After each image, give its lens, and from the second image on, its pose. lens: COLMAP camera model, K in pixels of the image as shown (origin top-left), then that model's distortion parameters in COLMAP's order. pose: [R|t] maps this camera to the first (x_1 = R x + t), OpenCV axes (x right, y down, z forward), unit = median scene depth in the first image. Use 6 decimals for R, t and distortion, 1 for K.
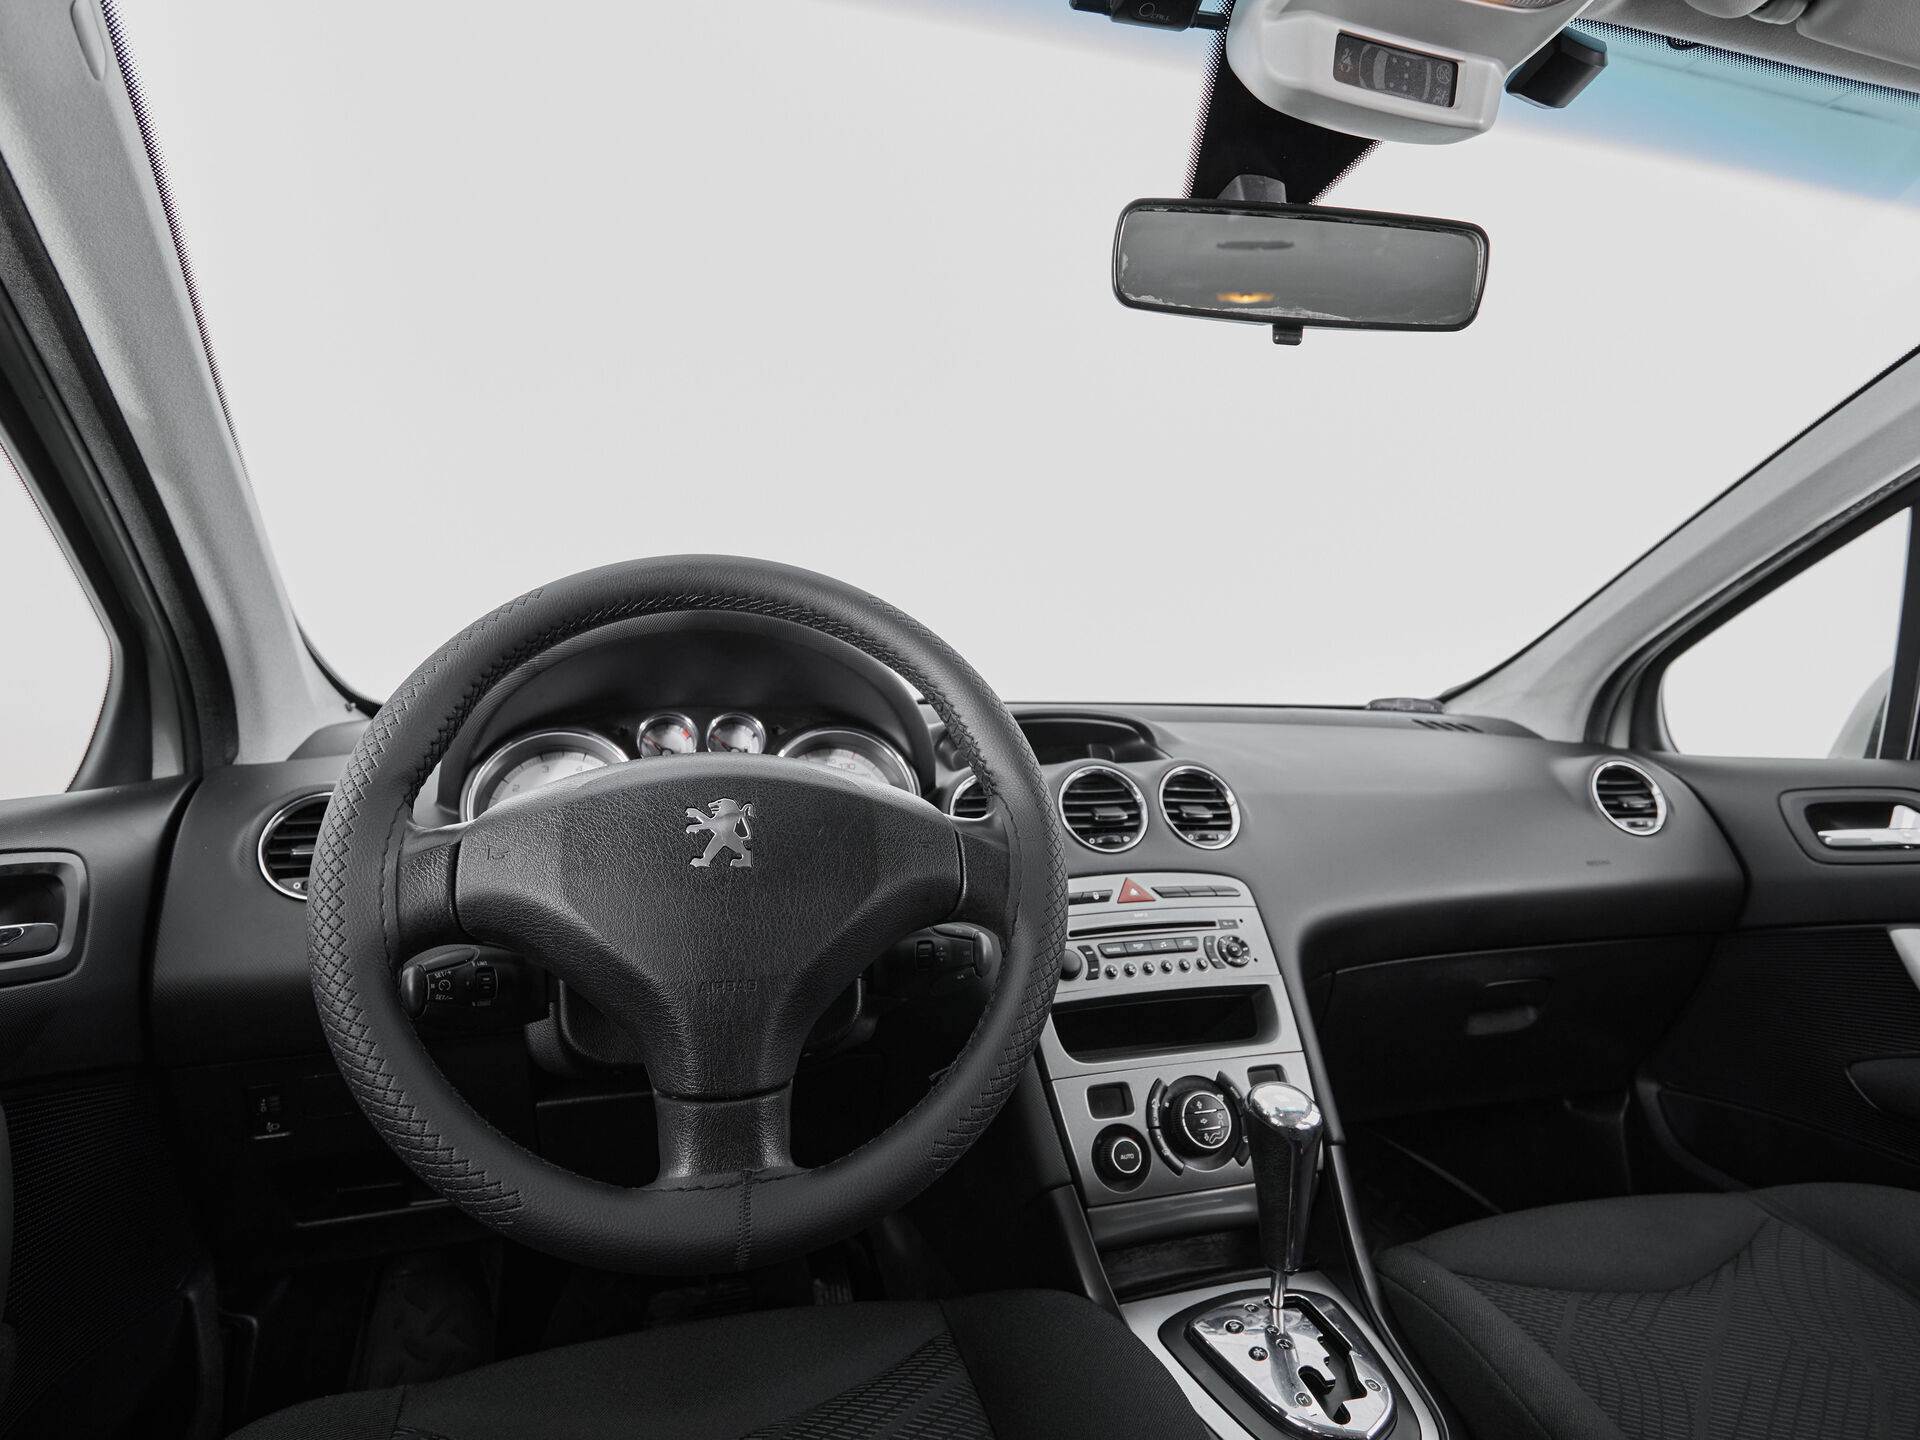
lens RADIAL K [[1031.1, 0, 961.3], [0, 1031.1, 711.8], [0, 0, 1]] dist [-0.005583, -0.000816]
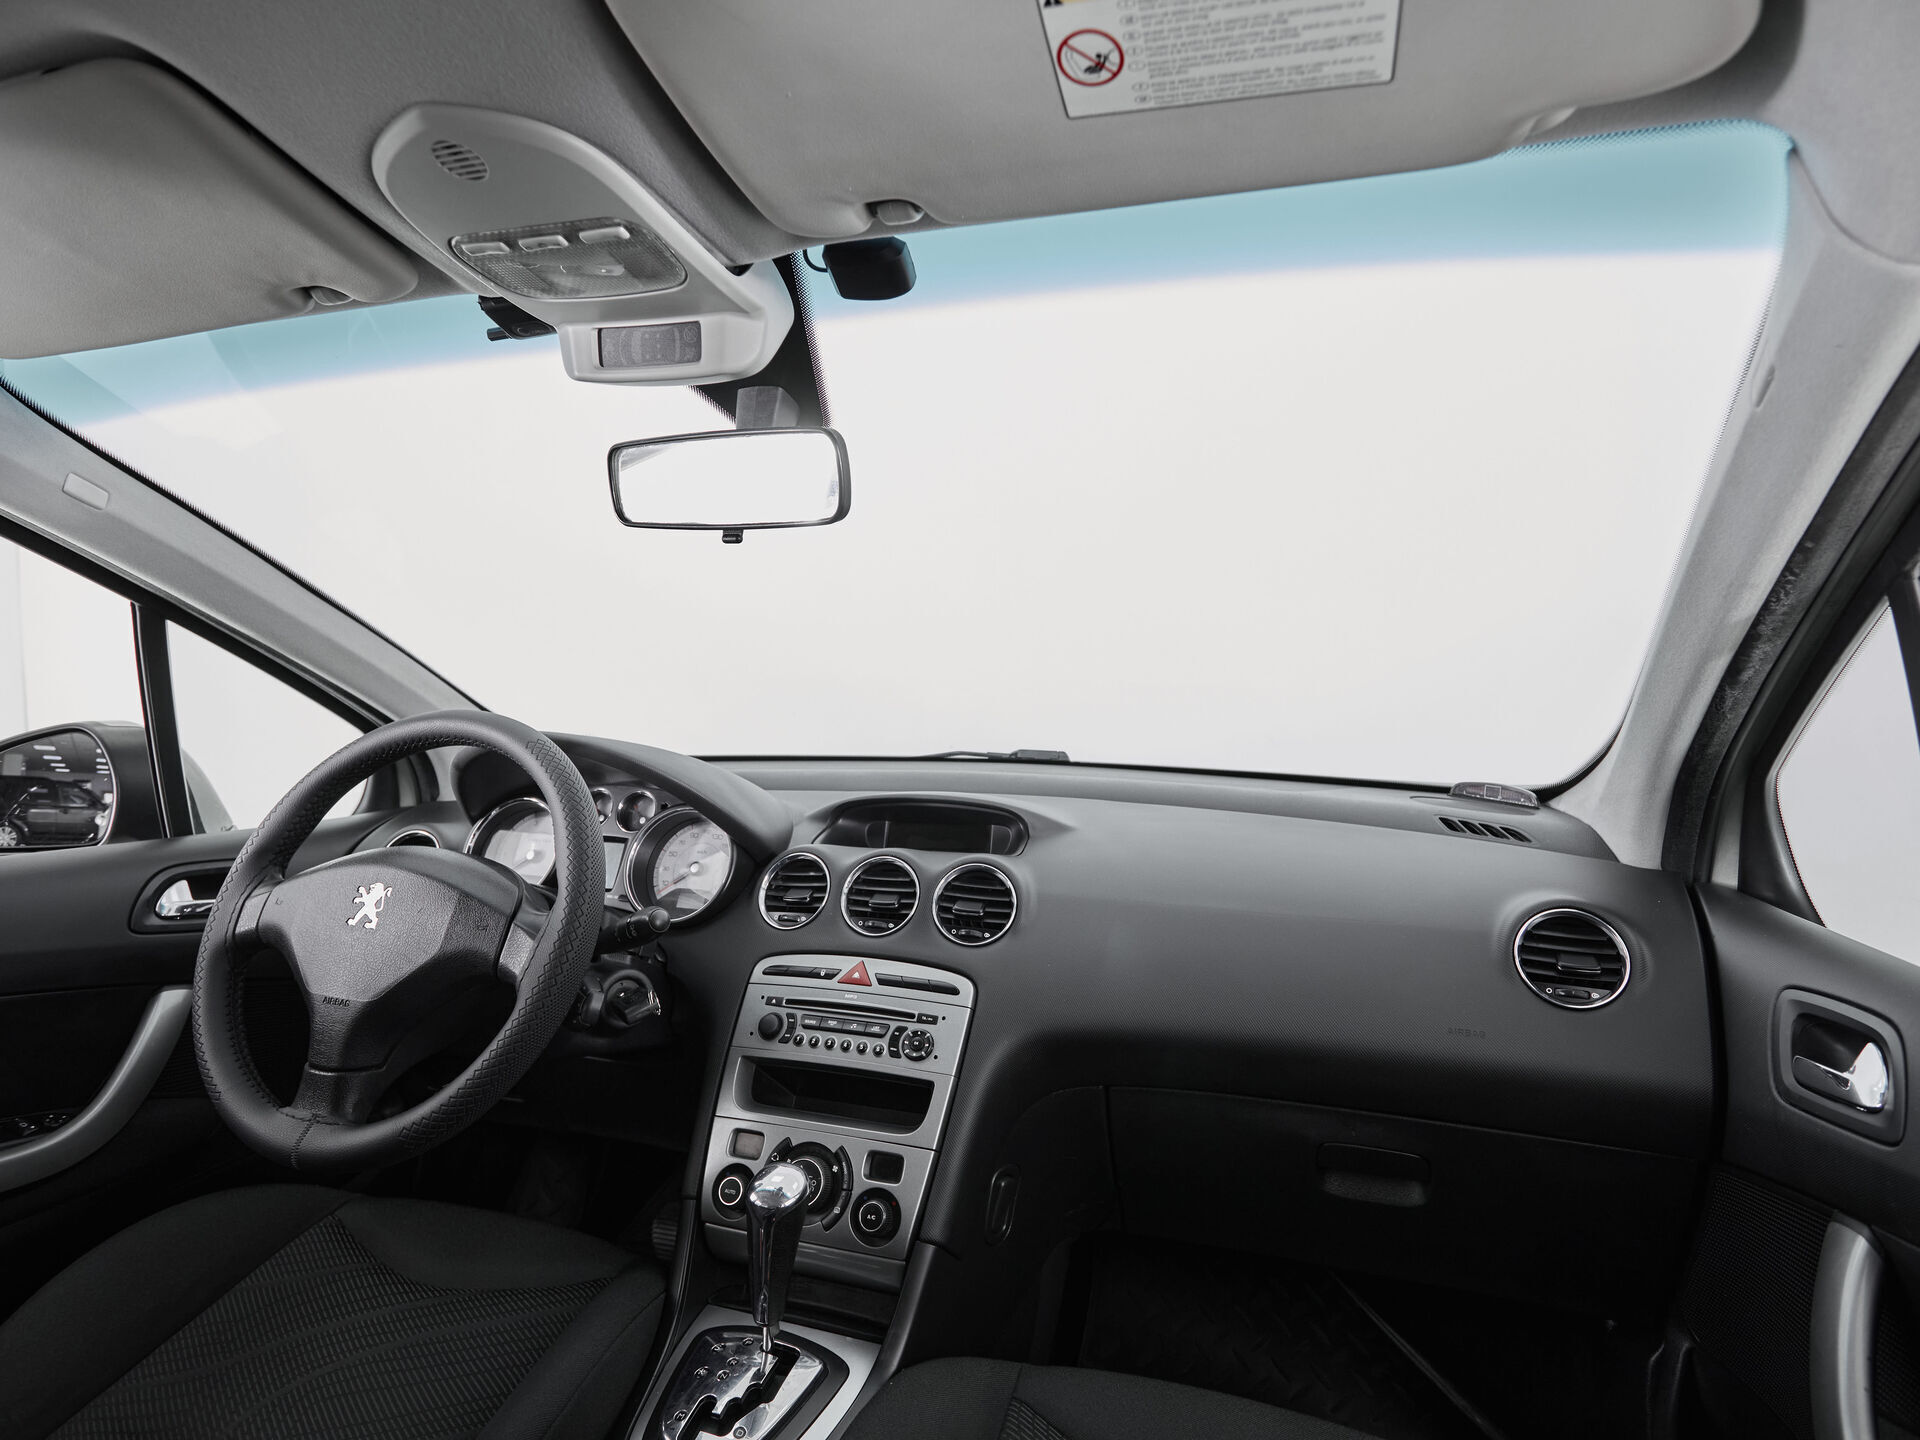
lens RADIAL K [[1014.8, 0, 960.0], [0, 1014.8, 720.0], [0, 0, 1]] dist [-0.003345, -0.000531]
pose [[0.825472, 0.033841, -0.563427, 0.925939], [-0.012719, 0.999063, 0.041372, -0.162543], [0.564299, -0.026985, 0.825129, 0.150760]]
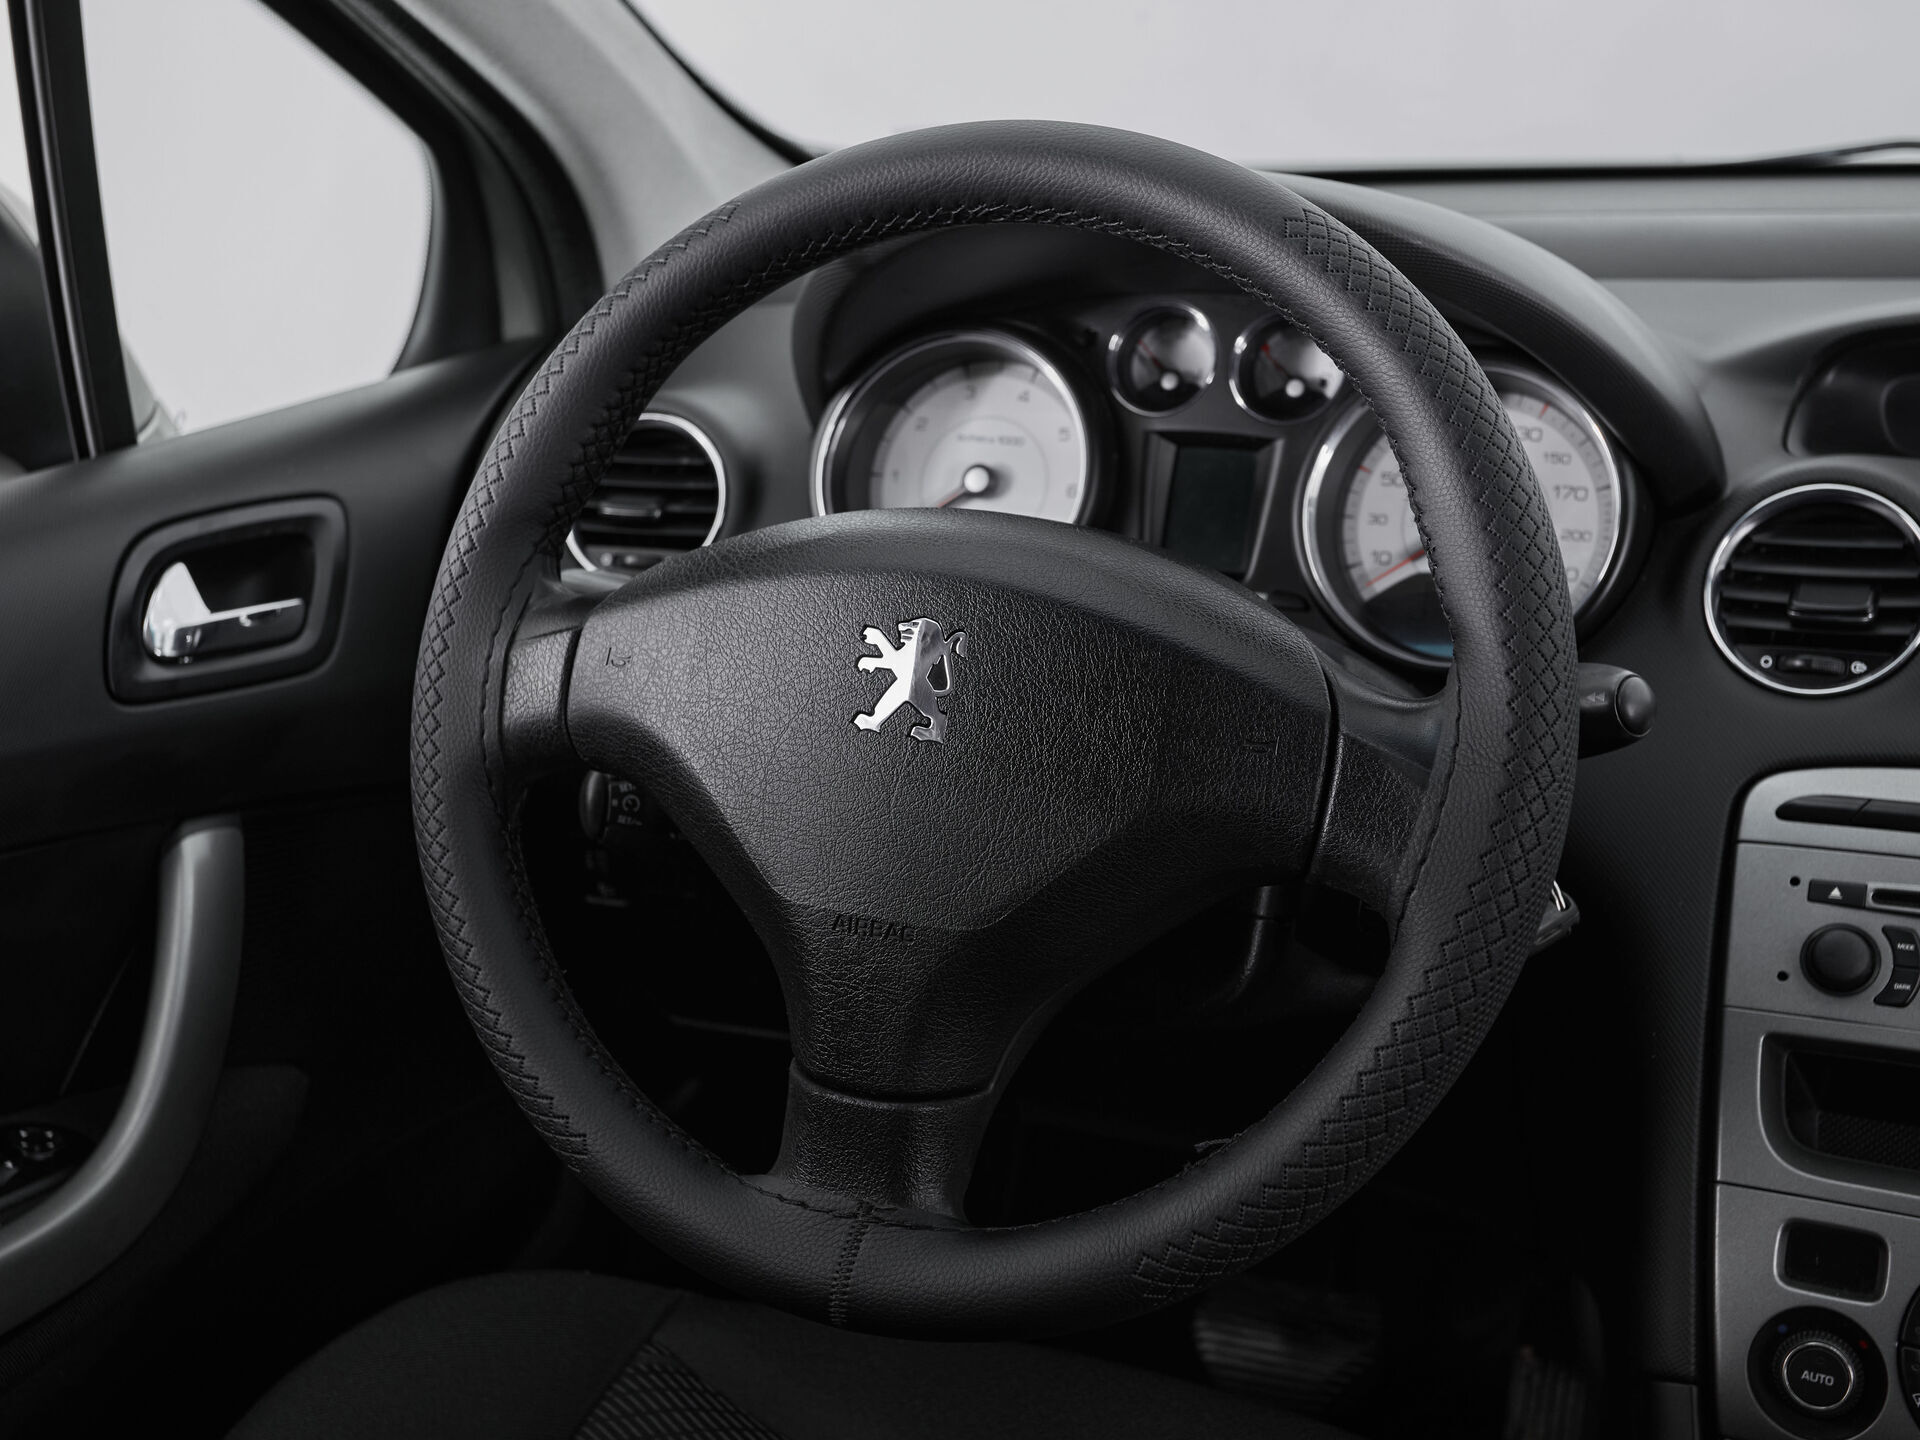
lens RADIAL K [[2441.2, 0, 910.3], [0, 2441.2, 717.1], [0, 0, 1]] dist [0.029505, 0.072103]
pose [[0.762760, 0.196204, -0.616199, 0.428024], [0.020167, 0.945183, 0.325919, -0.213793], [0.646367, -0.261025, 0.716991, -0.014832]]
